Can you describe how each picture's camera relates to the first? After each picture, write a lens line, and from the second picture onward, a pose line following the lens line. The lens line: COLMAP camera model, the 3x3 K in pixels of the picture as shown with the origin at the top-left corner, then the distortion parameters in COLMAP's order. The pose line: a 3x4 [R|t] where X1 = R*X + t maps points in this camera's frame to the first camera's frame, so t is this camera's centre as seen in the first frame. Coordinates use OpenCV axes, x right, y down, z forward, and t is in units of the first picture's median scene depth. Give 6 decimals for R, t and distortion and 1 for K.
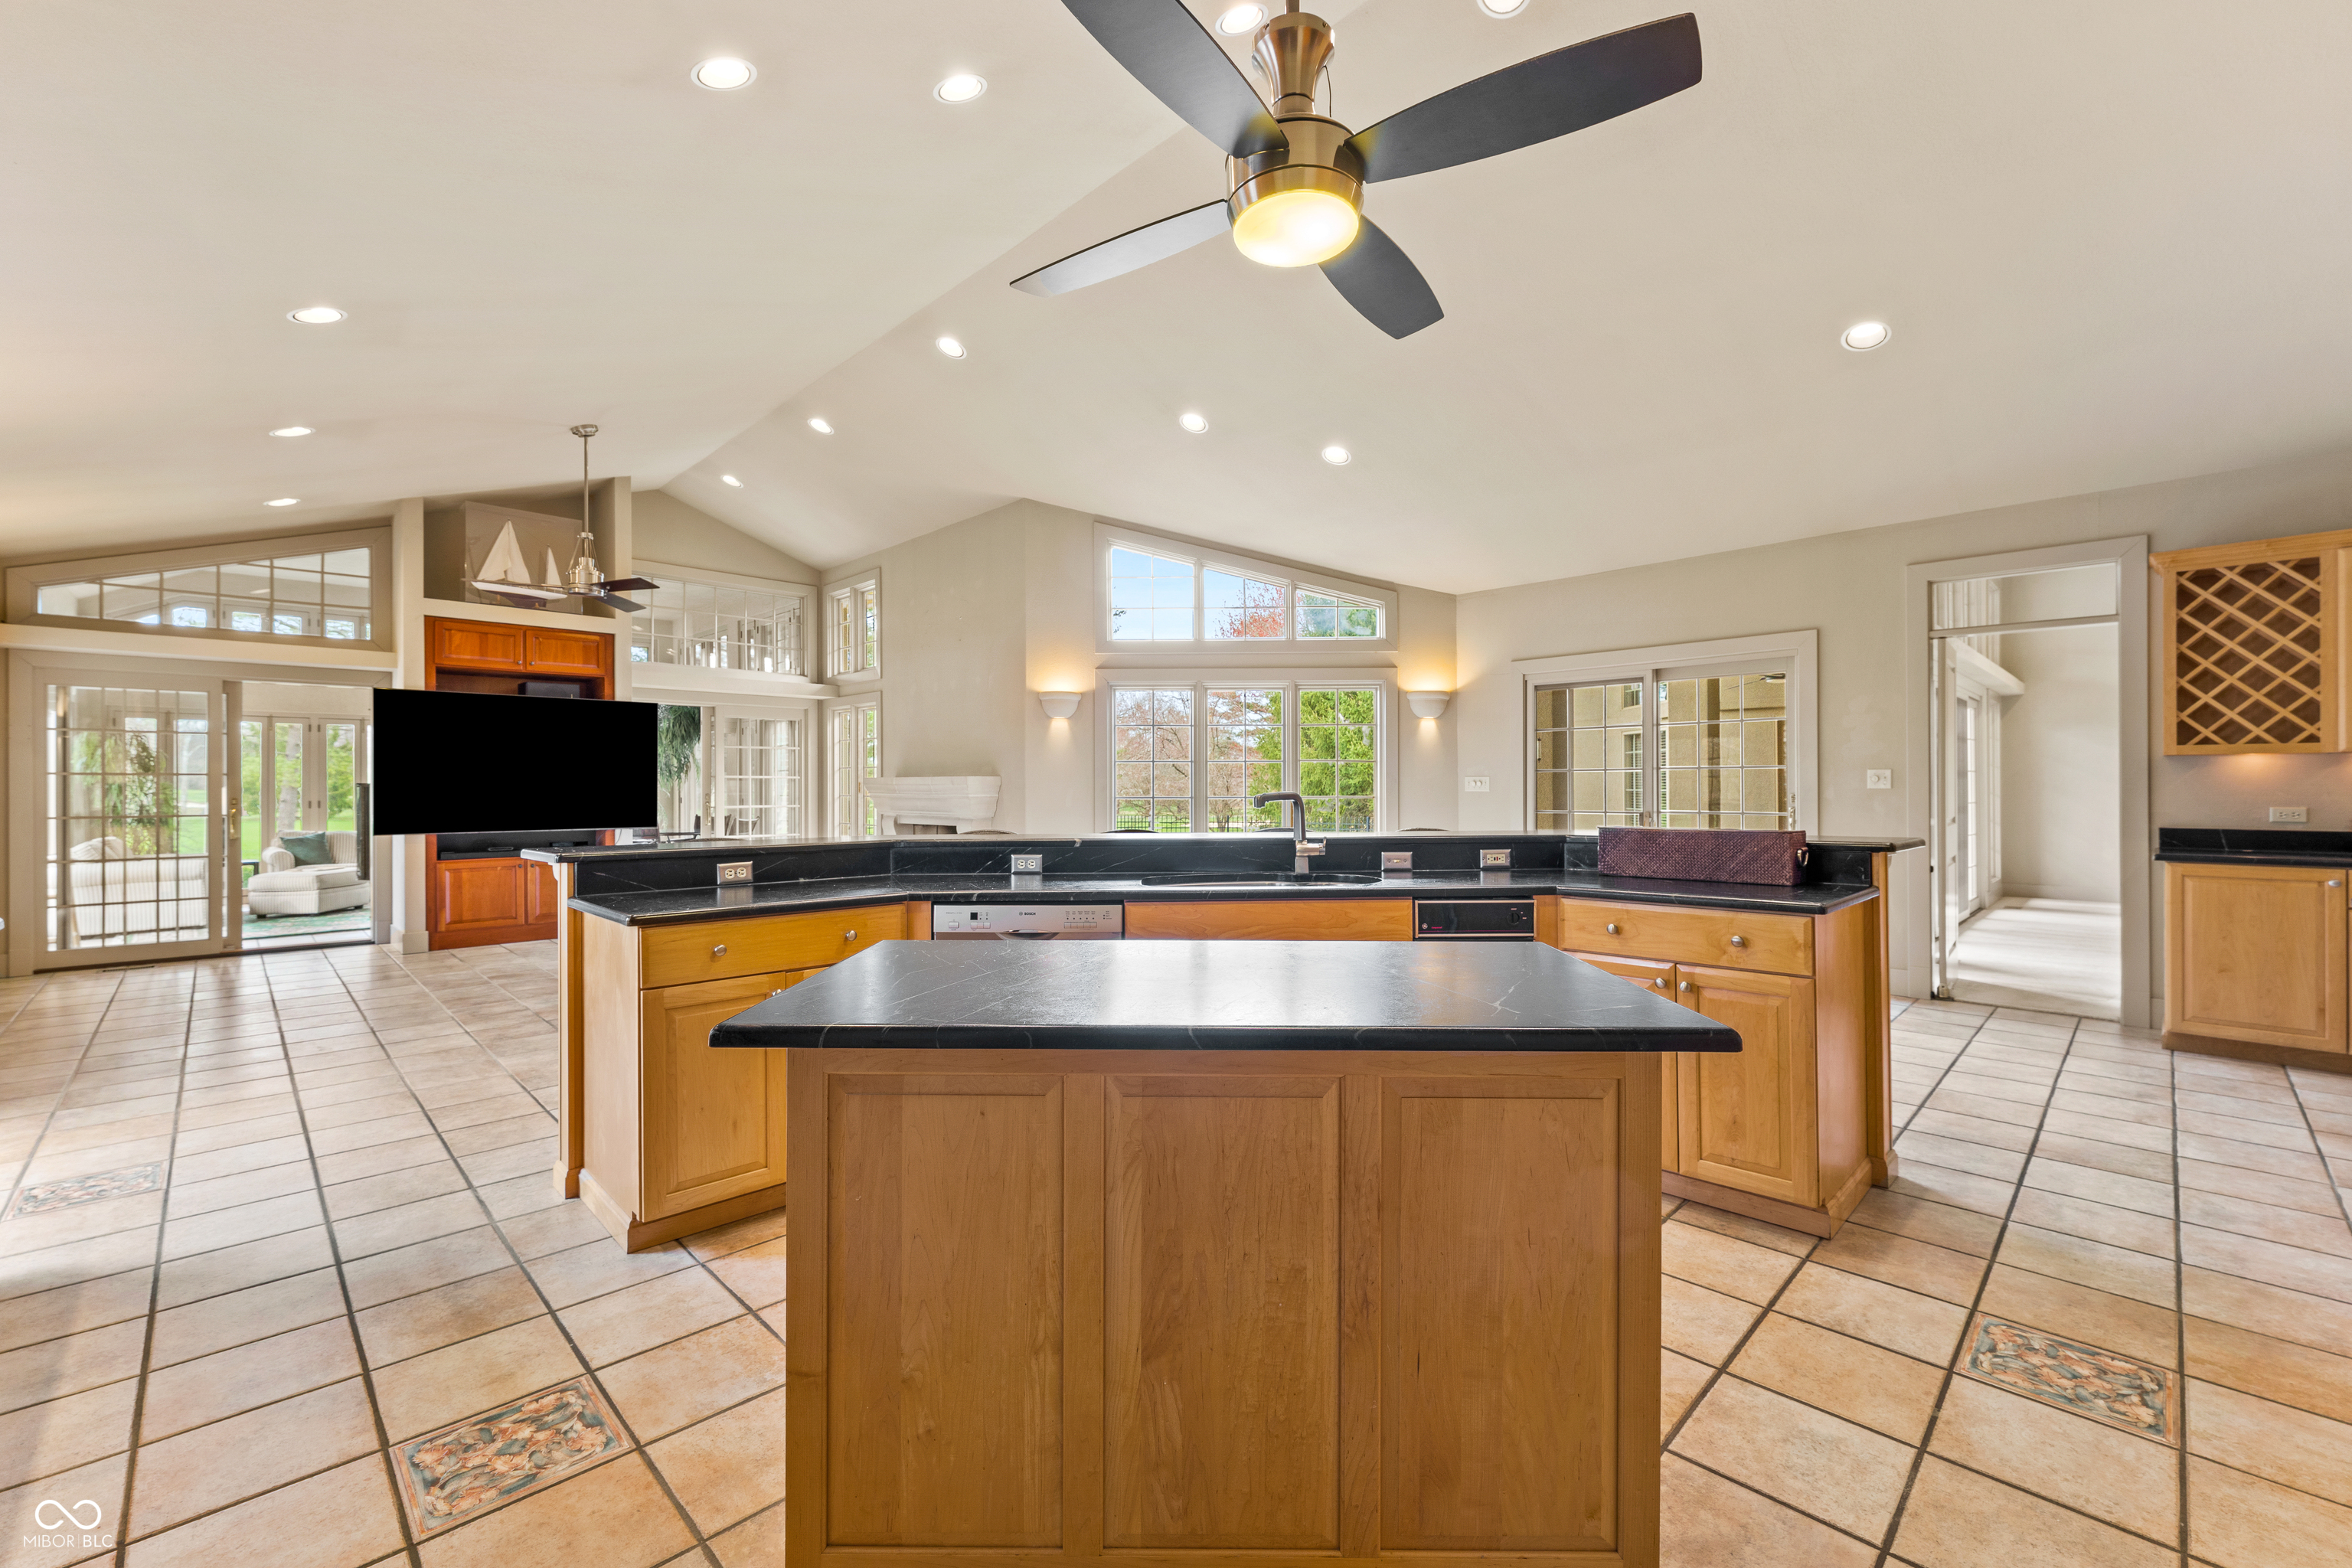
lens RADIAL K [[978.6, 0, 1176.0], [0, 978.6, 784.0], [0, 0, 1]] dist [0.000709, -0.000595]
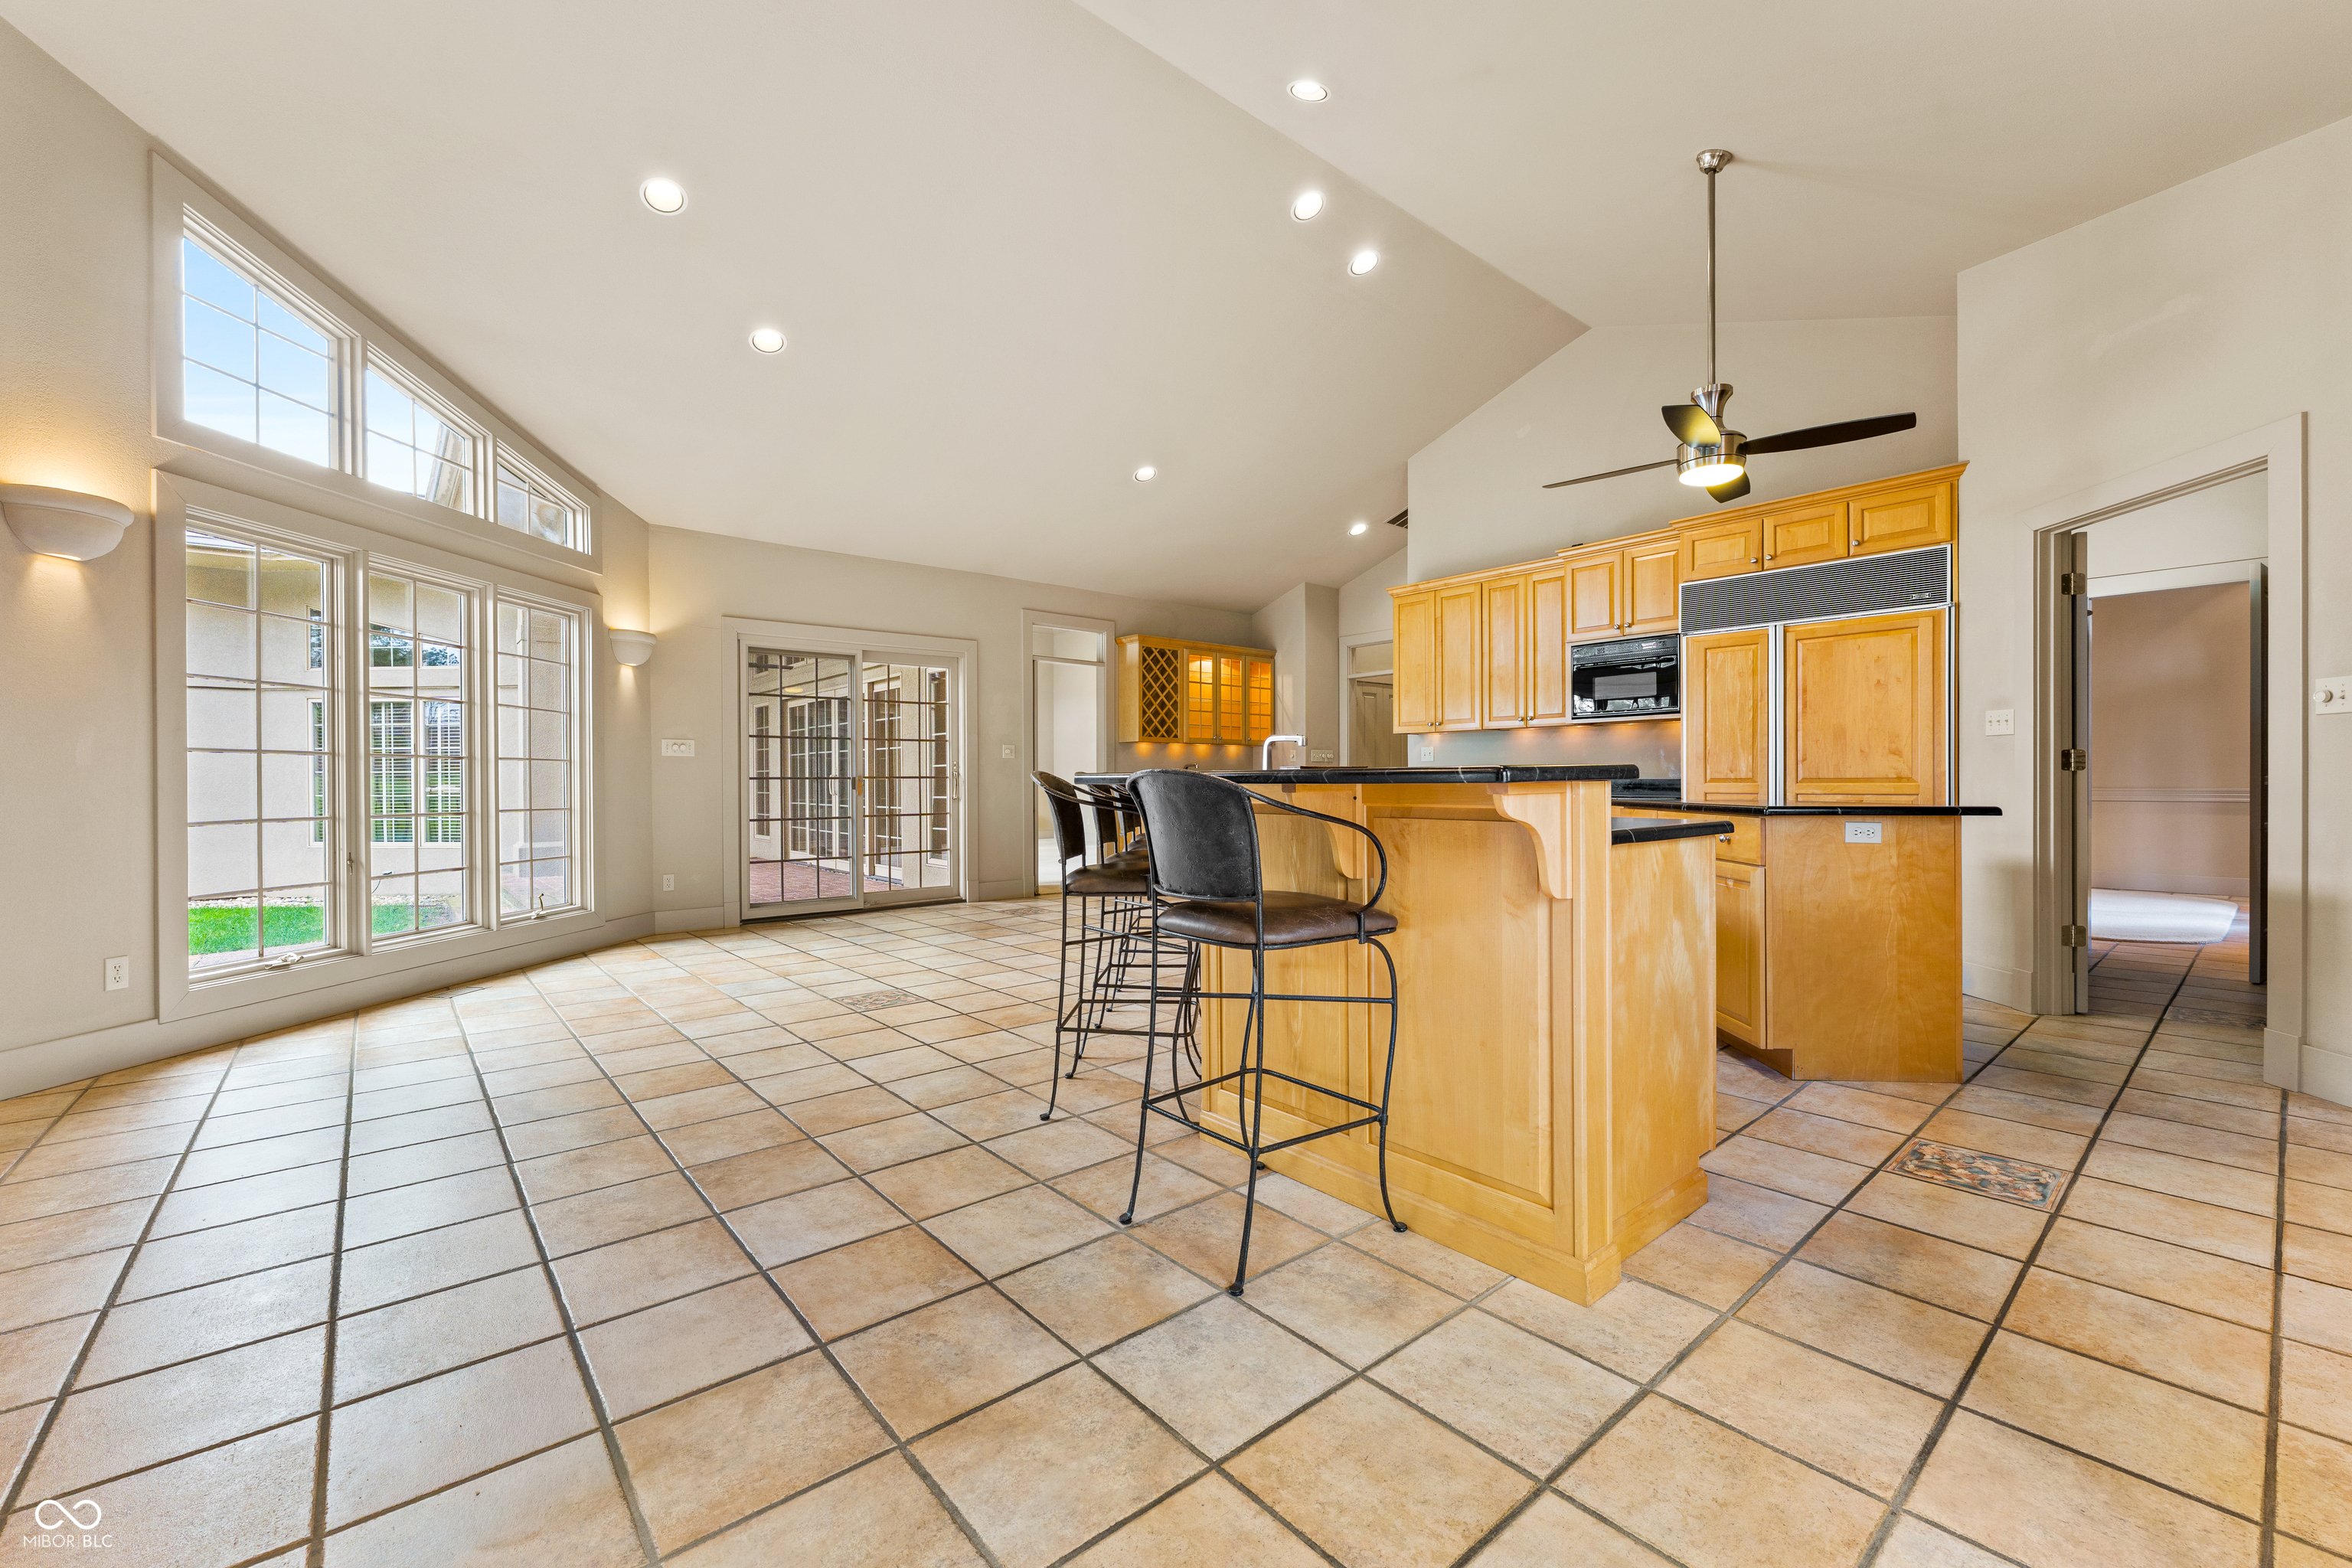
lens RADIAL K [[950.9, 0, 1176.0], [0, 950.9, 784.0], [0, 0, 1]] dist [-0.000016, 0.000014]
pose [[0.069564, -0.000532, 0.997577, -0.528324], [0.000812, 1.000000, 0.000477, 0.033520], [-0.997577, 0.000777, 0.069564, 0.513166]]
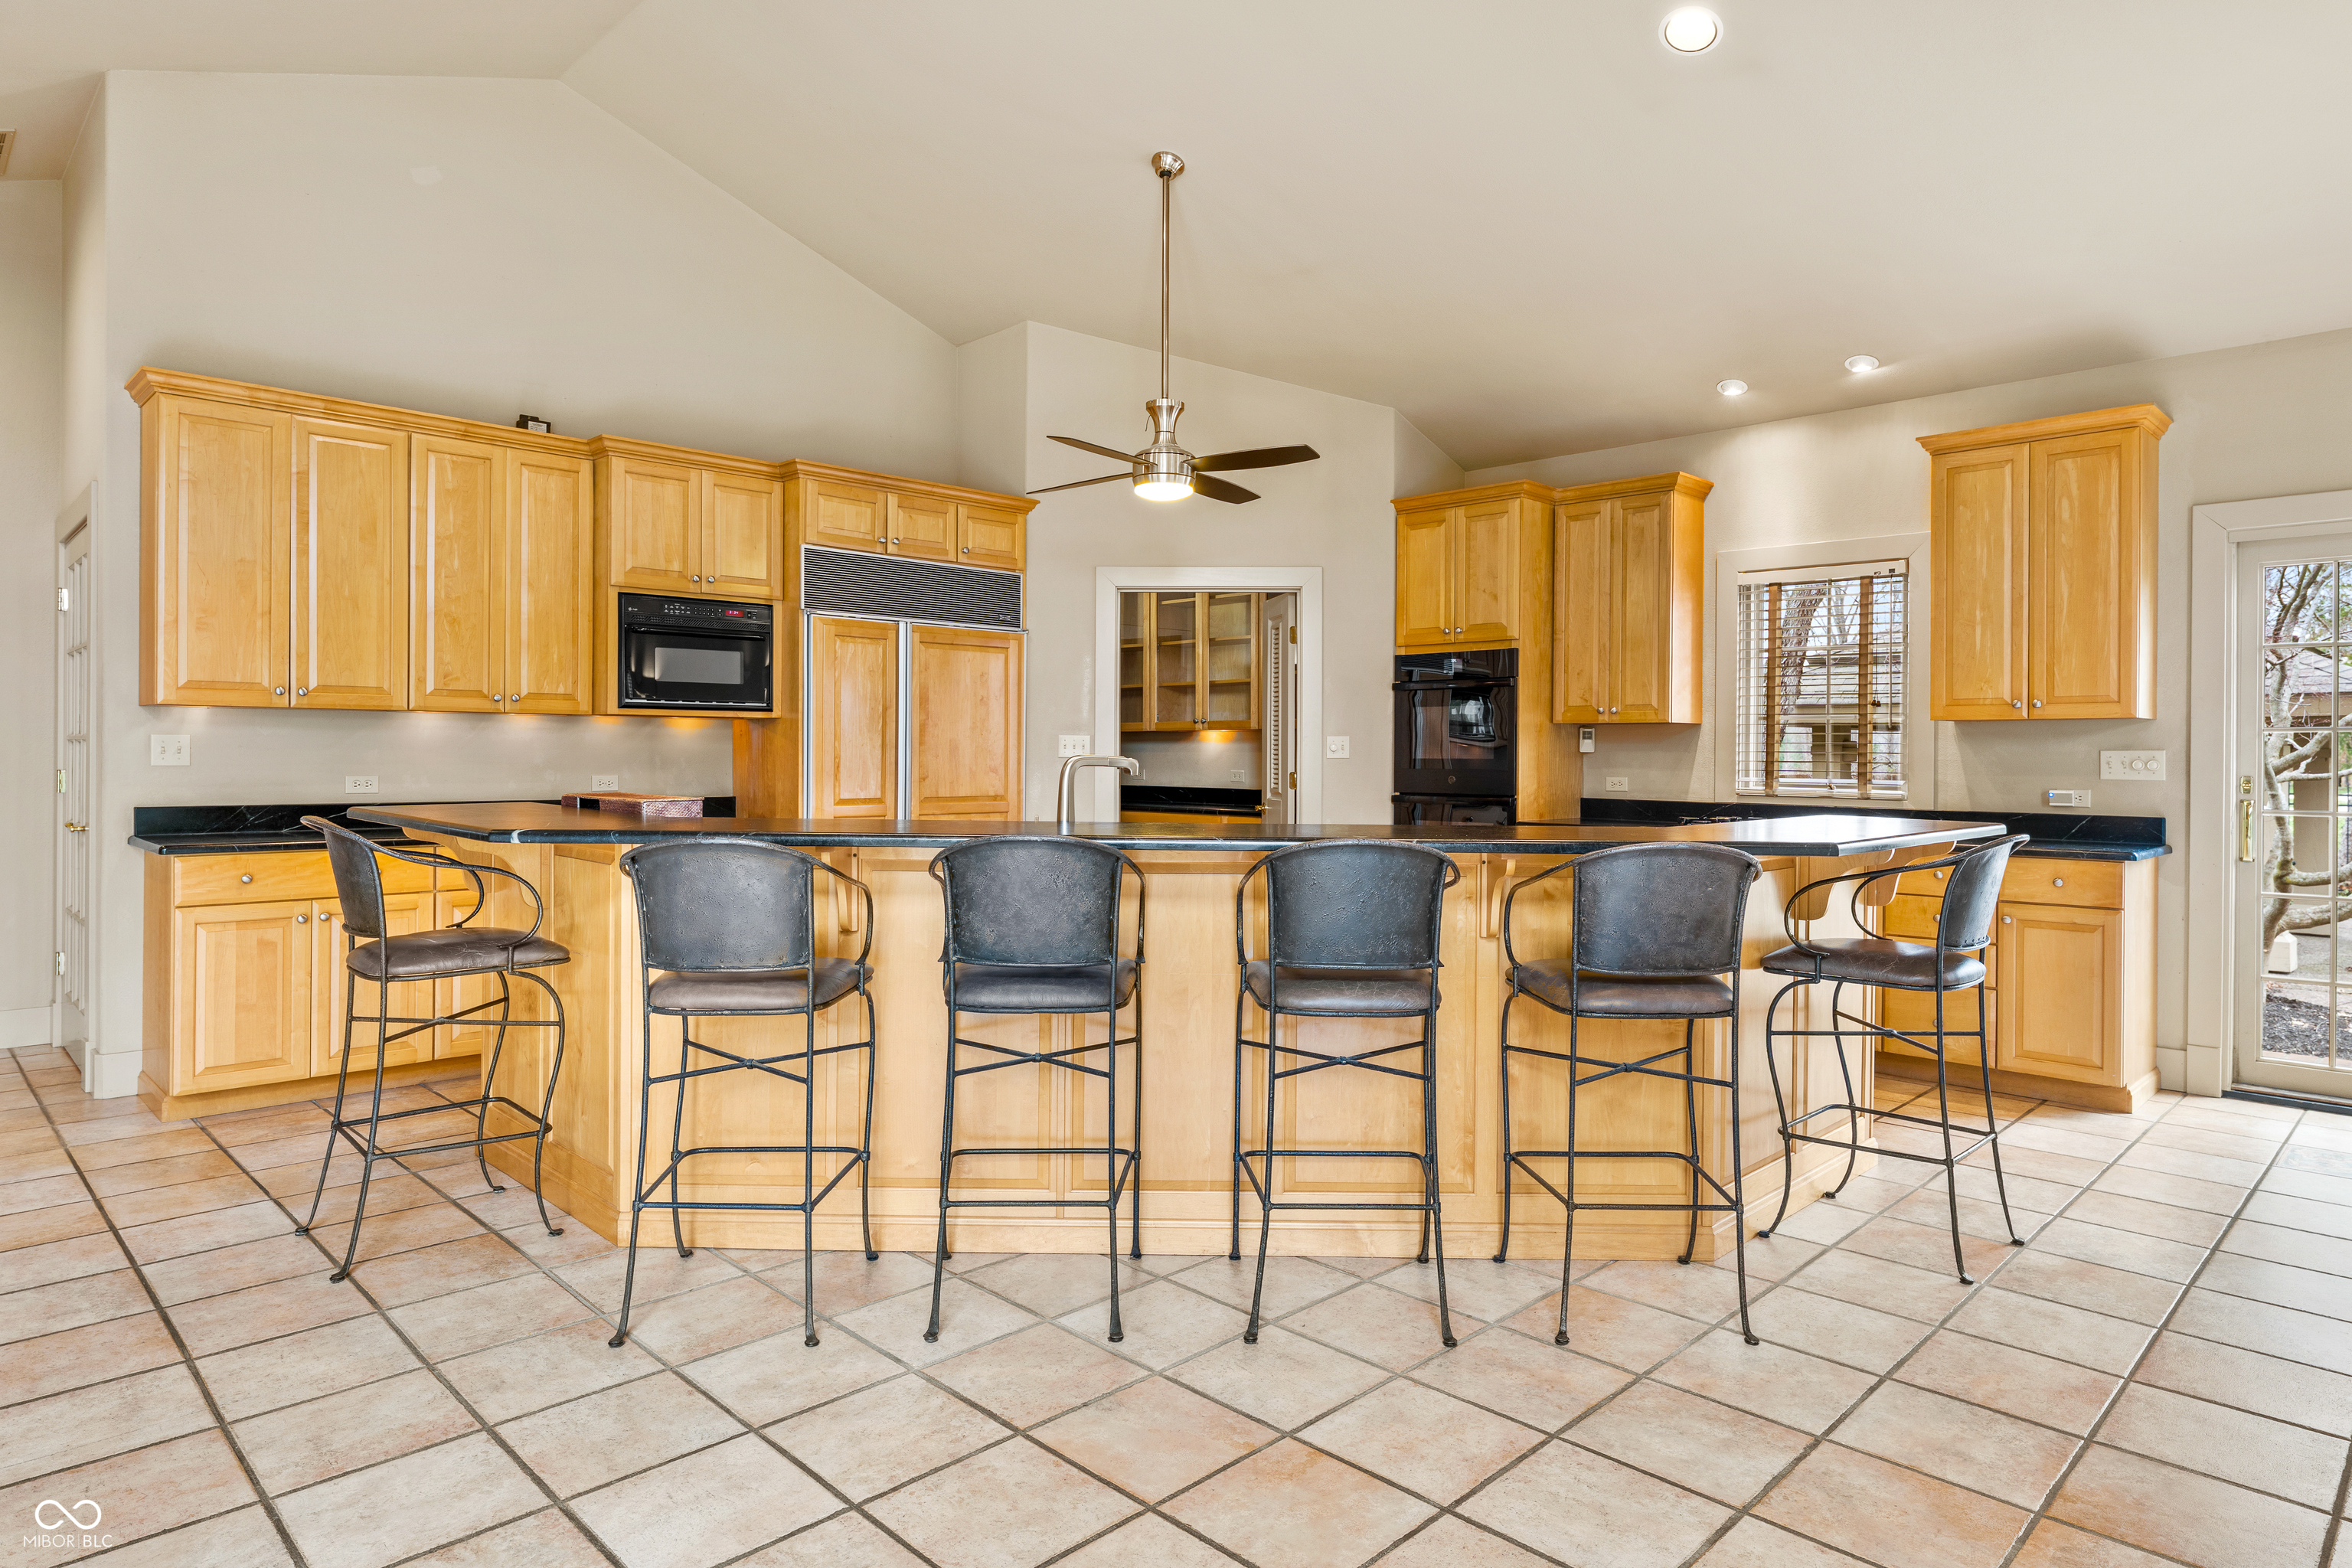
lens RADIAL K [[1341.9, 0, 1176.0], [0, 1341.9, 784.0], [0, 0, 1]] dist [0.003732, -0.000441]
pose [[-0.999944, -0.001836, -0.010445, 0.019577], [-0.002036, 0.999814, 0.019191, 0.004519], [0.010408, 0.019211, -0.999761, 0.968399]]
